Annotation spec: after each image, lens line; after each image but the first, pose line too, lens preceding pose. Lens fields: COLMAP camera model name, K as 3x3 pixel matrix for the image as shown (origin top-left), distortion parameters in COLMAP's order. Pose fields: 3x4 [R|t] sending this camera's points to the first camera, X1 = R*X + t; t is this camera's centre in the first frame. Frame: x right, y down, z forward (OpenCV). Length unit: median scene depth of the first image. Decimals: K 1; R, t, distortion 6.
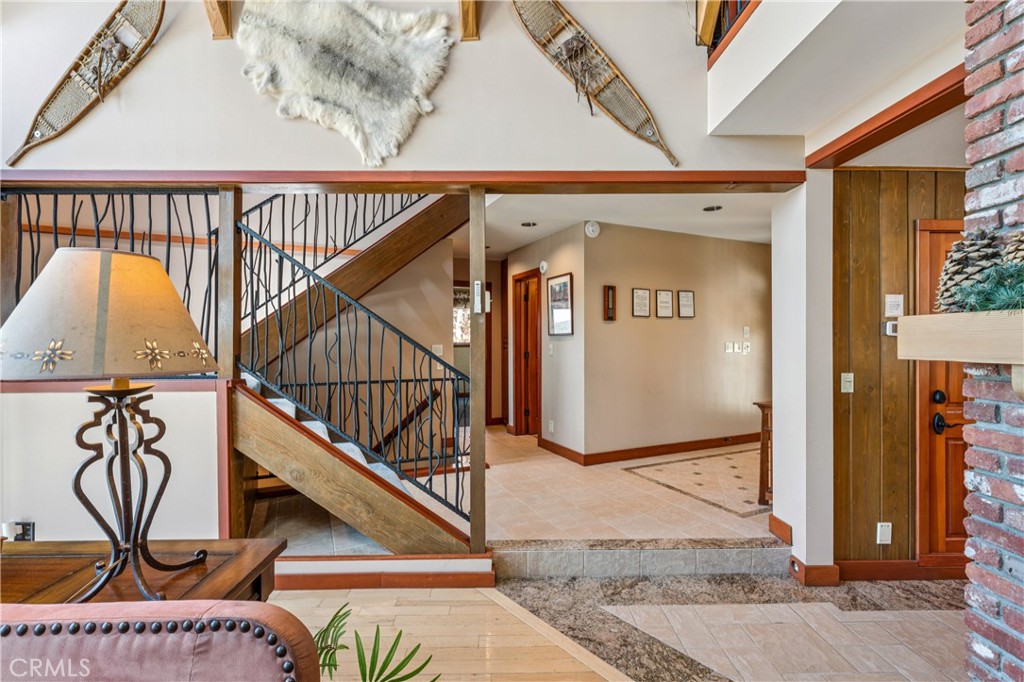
lens RADIAL K [[467.1, 0, 507.8], [0, 467.1, 344.3], [0, 0, 1]] dist [-0.005159, 0.002192]
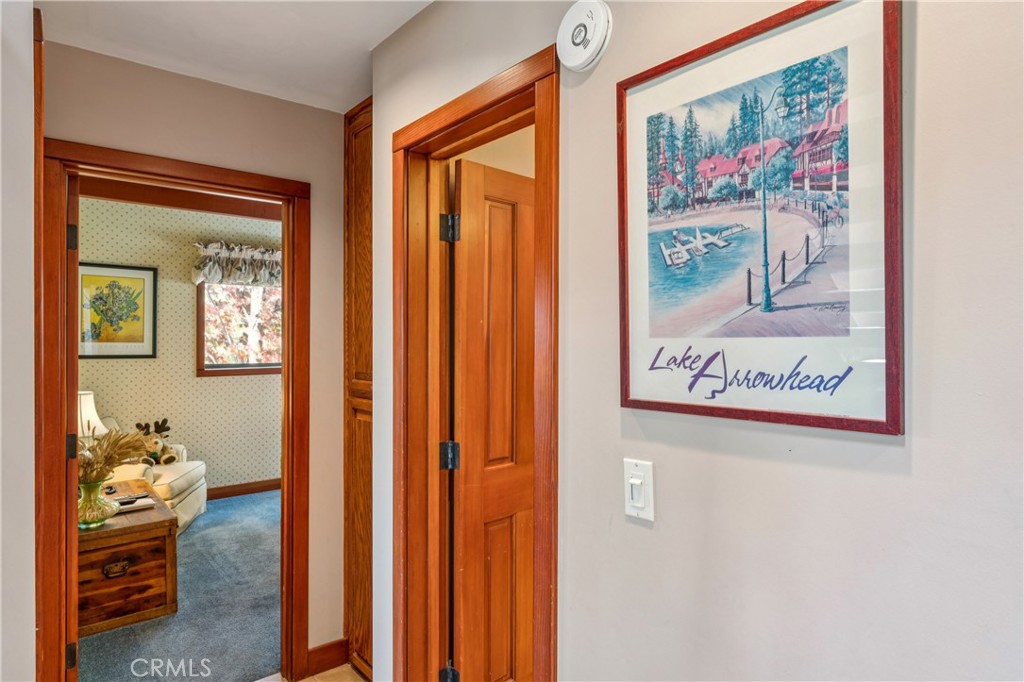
lens RADIAL K [[588.3, 0, 513.4], [0, 588.3, 339.2], [0, 0, 1]] dist [0.002830, 0.000142]
pose [[0.964986, 0.007508, 0.262193, -0.009472], [-0.005545, 0.999951, -0.008227, -0.036927], [-0.262242, 0.006485, 0.964980, 0.689324]]
